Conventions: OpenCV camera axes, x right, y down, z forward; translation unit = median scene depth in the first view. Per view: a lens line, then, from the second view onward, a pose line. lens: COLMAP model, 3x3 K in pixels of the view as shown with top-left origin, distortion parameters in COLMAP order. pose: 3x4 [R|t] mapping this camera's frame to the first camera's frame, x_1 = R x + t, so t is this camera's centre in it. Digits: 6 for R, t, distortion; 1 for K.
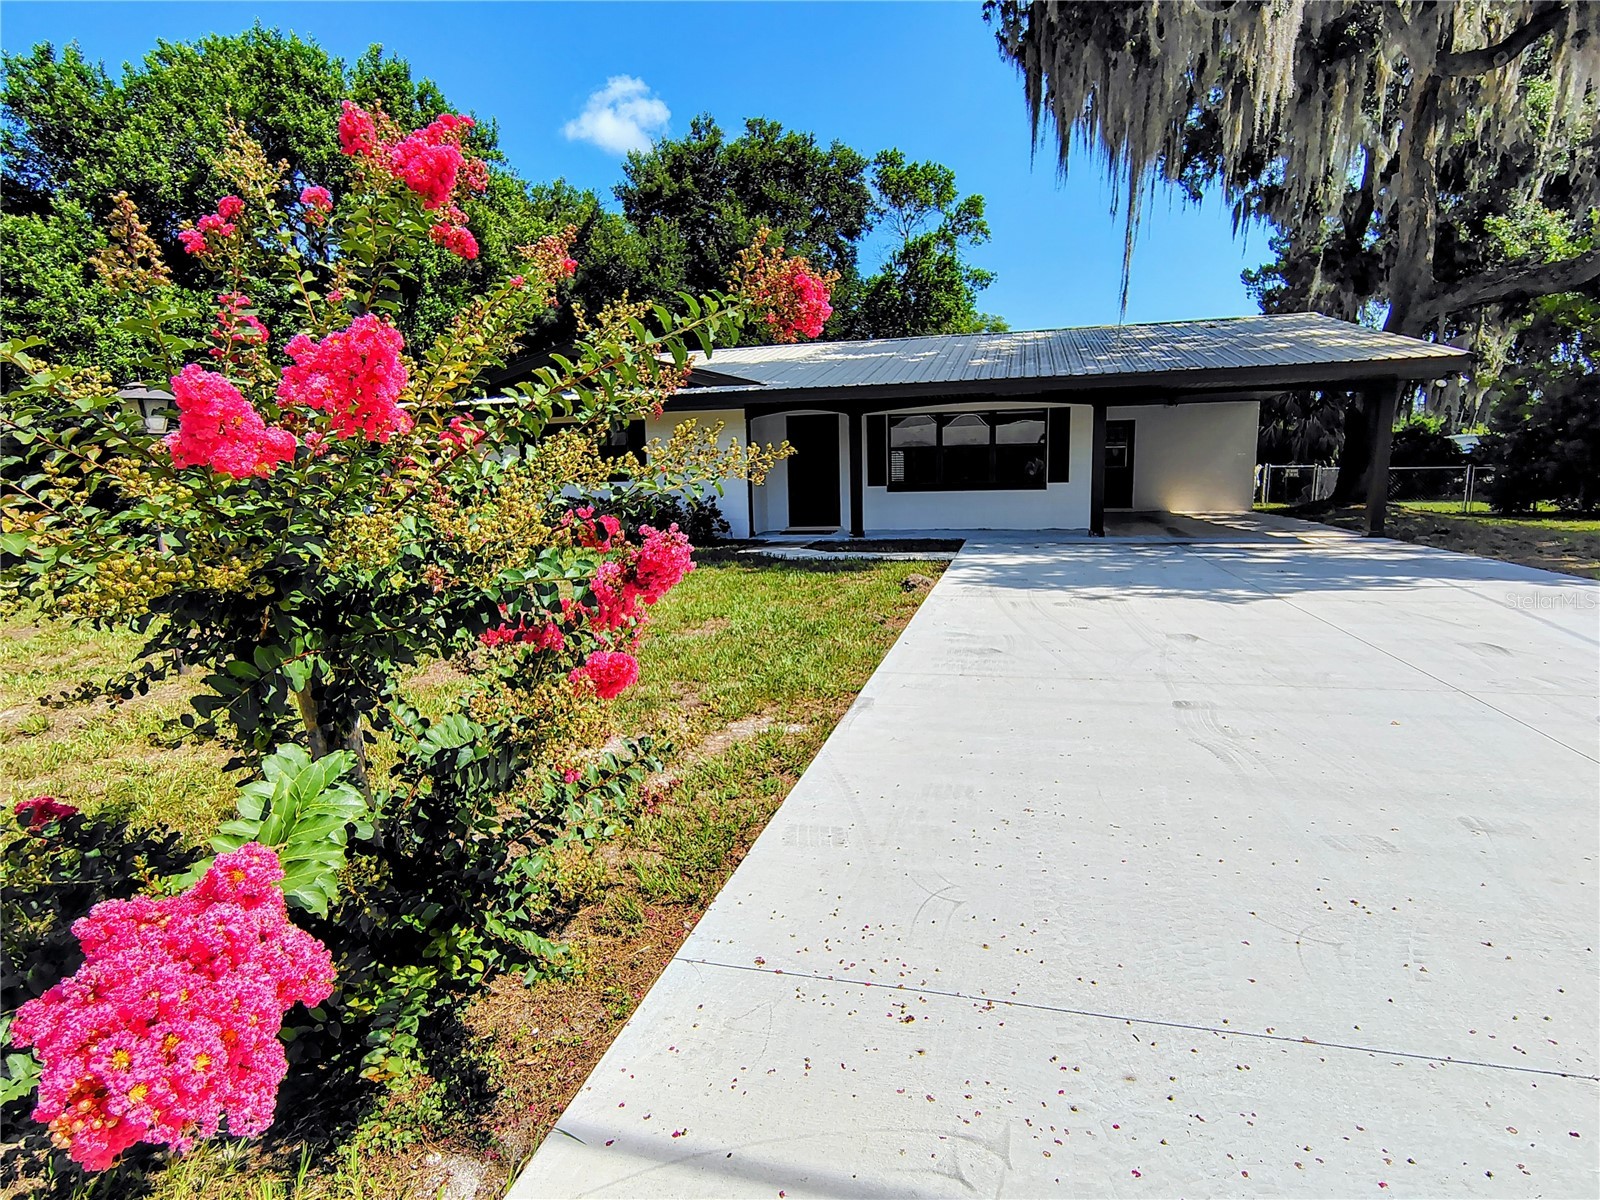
lens RADIAL K [[772.4, 0, 792.4], [0, 772.4, 607.4], [0, 0, 1]] dist [-0.002690, -0.000011]
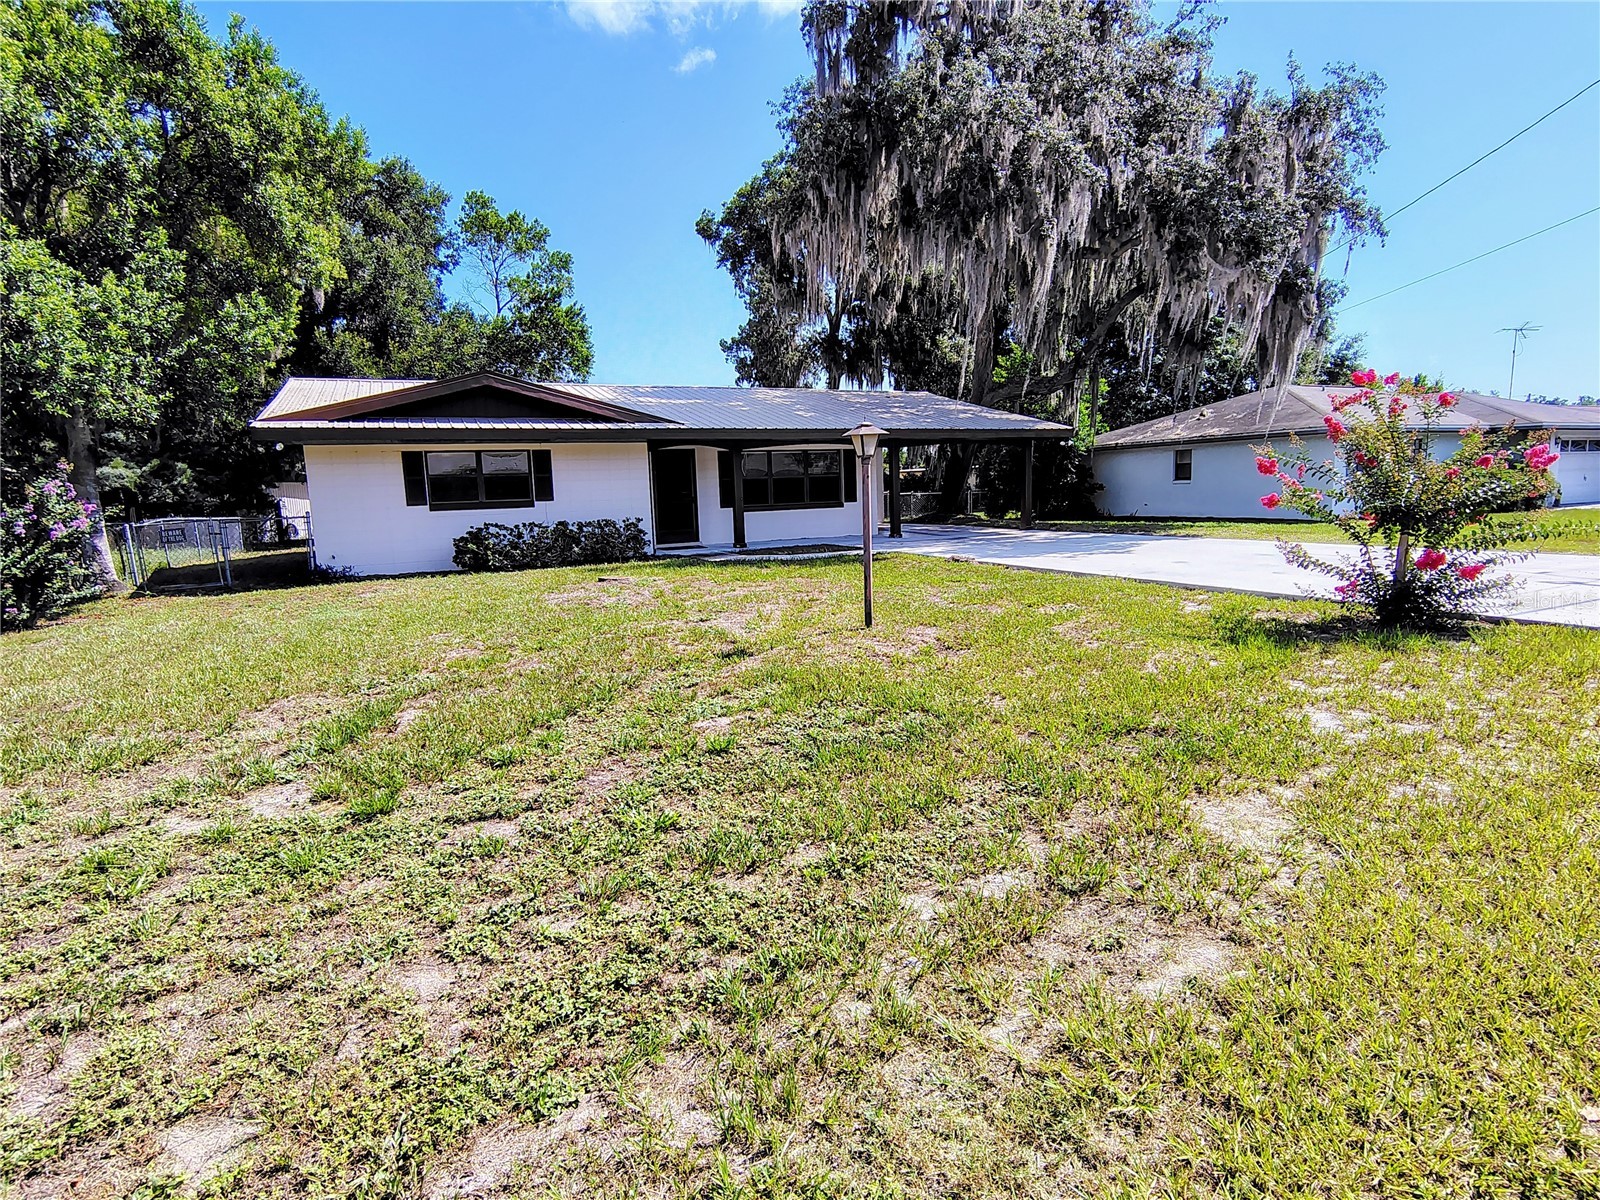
lens RADIAL K [[734.9, 0, 798.3], [0, 734.9, 603.5], [0, 0, 1]] dist [0.001067, 0.001541]
pose [[0.791444, -0.098906, 0.603186, -0.206909], [0.122480, 0.992469, 0.002032, 0.002615], [-0.598845, 0.072270, 0.797598, 0.001770]]
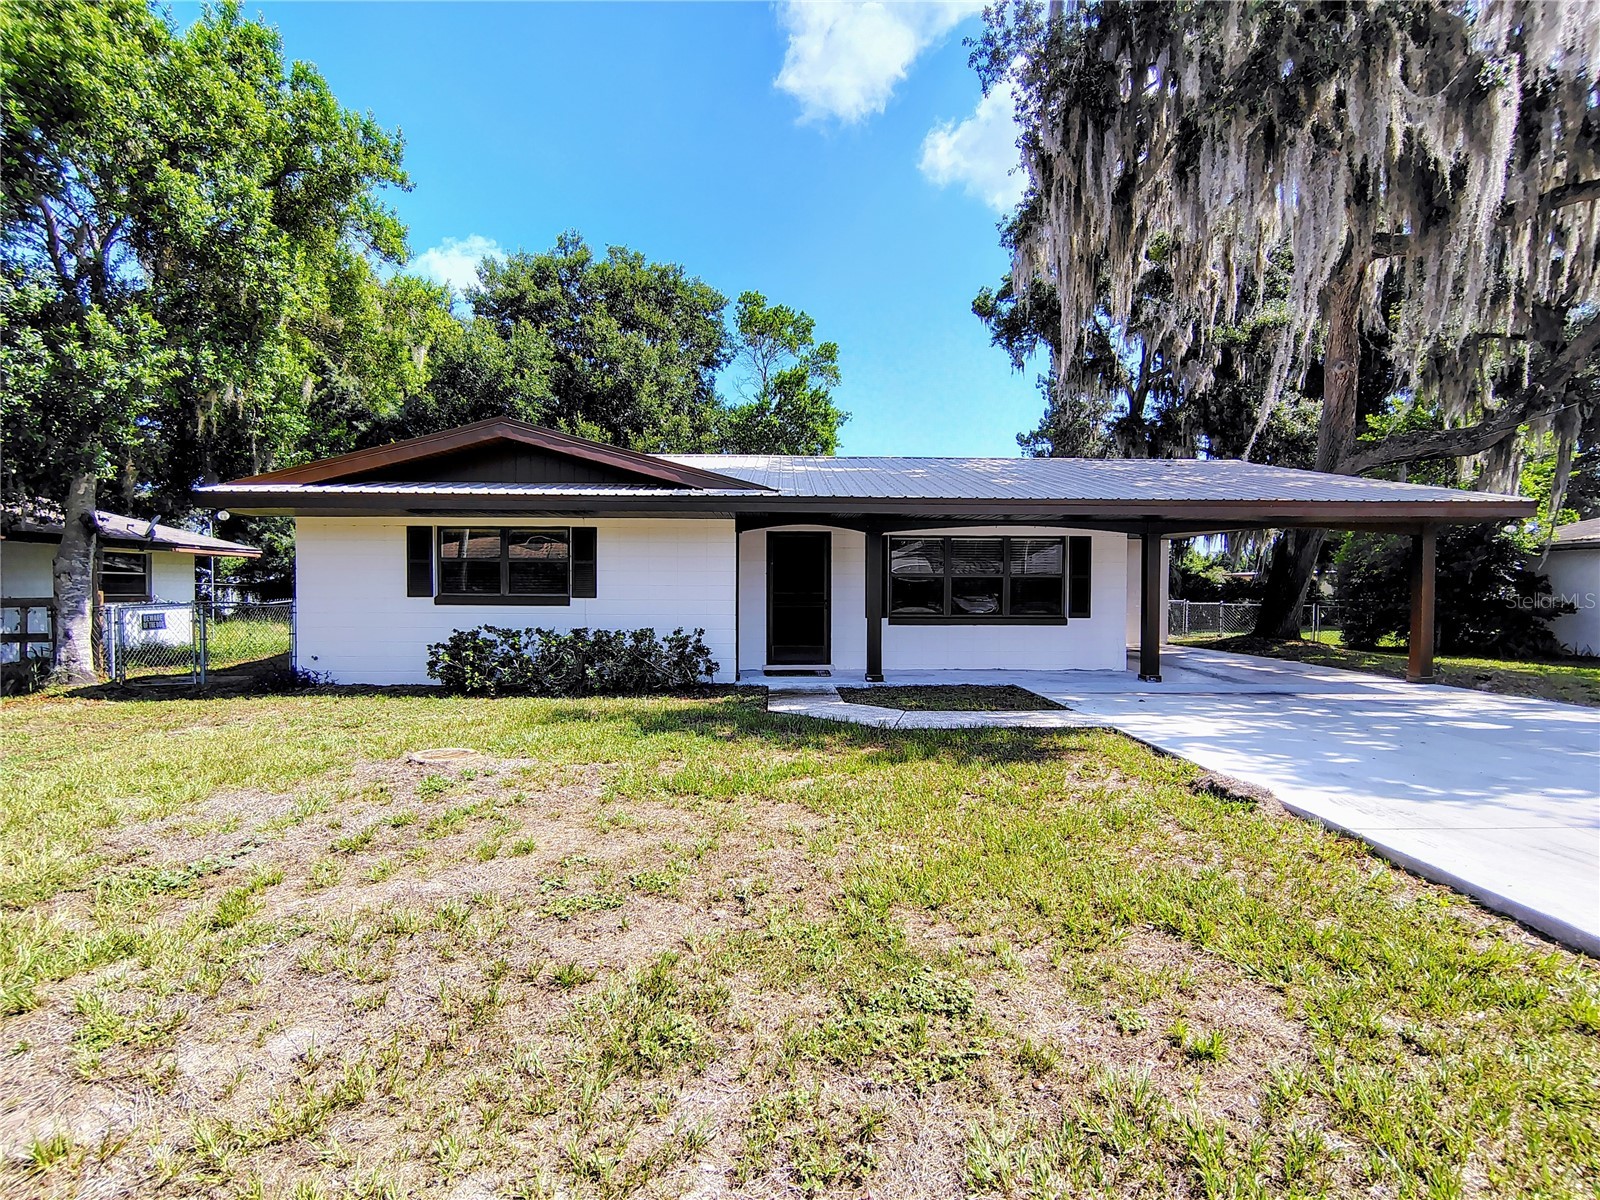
lens RADIAL K [[734.9, 0, 805.8], [0, 734.9, 610.0], [0, 0, 1]] dist [0.001067, 0.001541]
pose [[0.963930, 0.018299, 0.265526, -0.069752], [0.021143, 0.989216, -0.144928, -0.019944], [-0.265314, 0.145315, 0.953148, 0.101690]]
